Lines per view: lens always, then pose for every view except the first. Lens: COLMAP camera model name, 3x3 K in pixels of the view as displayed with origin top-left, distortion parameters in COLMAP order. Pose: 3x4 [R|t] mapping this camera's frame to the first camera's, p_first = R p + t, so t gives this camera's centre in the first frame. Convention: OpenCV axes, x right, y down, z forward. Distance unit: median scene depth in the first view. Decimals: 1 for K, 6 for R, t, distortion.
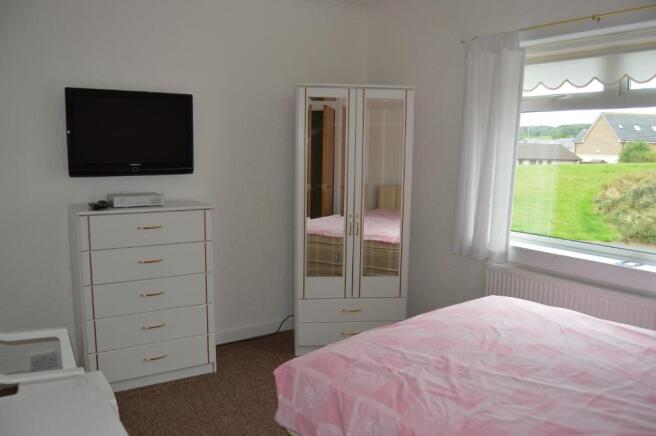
lens RADIAL K [[534.5, 0, 321.3], [0, 534.5, 228.8], [0, 0, 1]] dist [-0.088396, 0.003100]
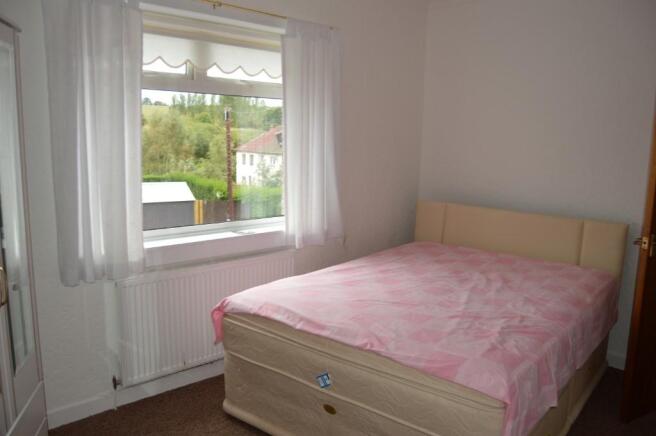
lens RADIAL K [[534.5, 0, 321.3], [0, 534.5, 228.8], [0, 0, 1]] dist [-0.088396, 0.003100]
pose [[-0.171350, -0.185646, 0.967561, -0.758060], [0.120203, 0.970810, 0.207556, -0.212712], [-0.977850, 0.151869, -0.144033, 1.281604]]
